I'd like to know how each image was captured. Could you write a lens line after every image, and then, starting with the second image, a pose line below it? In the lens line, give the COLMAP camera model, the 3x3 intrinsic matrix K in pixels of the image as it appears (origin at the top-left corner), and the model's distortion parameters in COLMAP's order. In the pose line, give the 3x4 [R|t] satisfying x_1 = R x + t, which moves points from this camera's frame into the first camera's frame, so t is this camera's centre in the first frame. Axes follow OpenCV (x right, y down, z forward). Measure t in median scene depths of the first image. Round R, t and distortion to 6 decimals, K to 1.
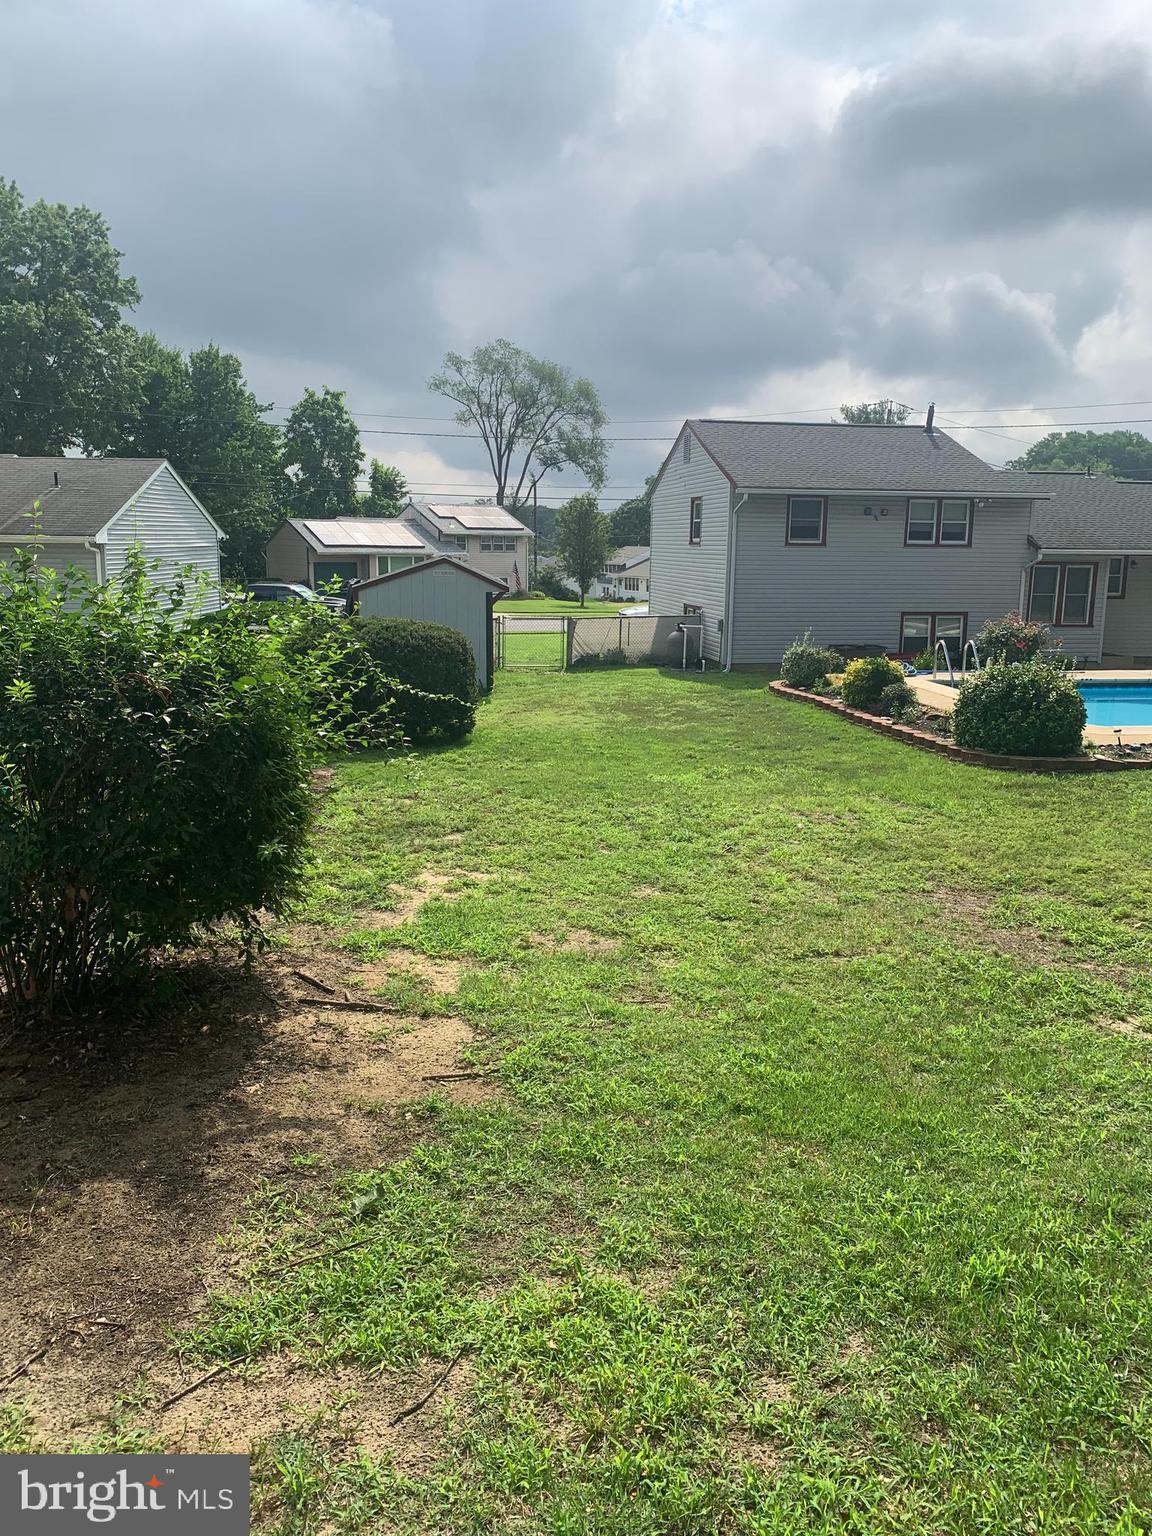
lens RADIAL K [[1181.6, 0, 567.0], [0, 1181.6, 764.1], [0, 0, 1]] dist [0.023673, -0.011027]
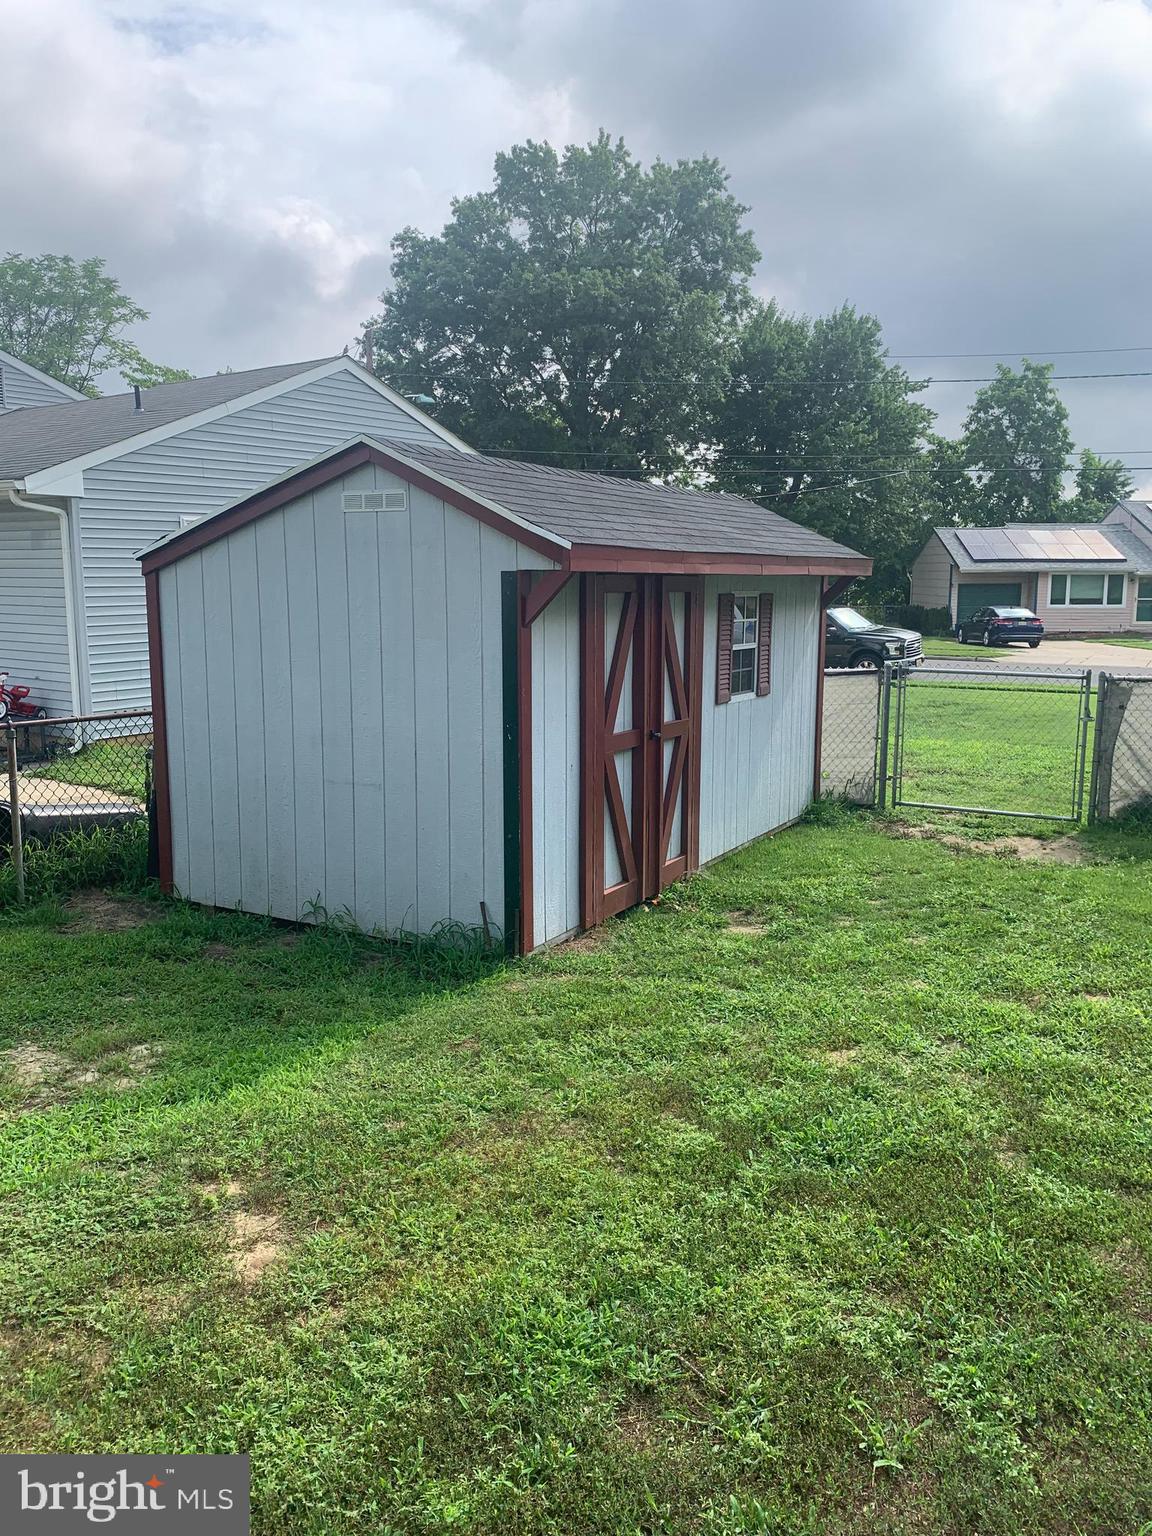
lens RADIAL K [[1181.6, 0, 567.0], [0, 1181.6, 764.1], [0, 0, 1]] dist [0.023673, -0.011027]
pose [[0.811445, 0.084845, -0.578237, 0.024133], [-0.101678, 0.994812, 0.003283, -0.028048], [0.575515, 0.056130, 0.815862, 0.209925]]
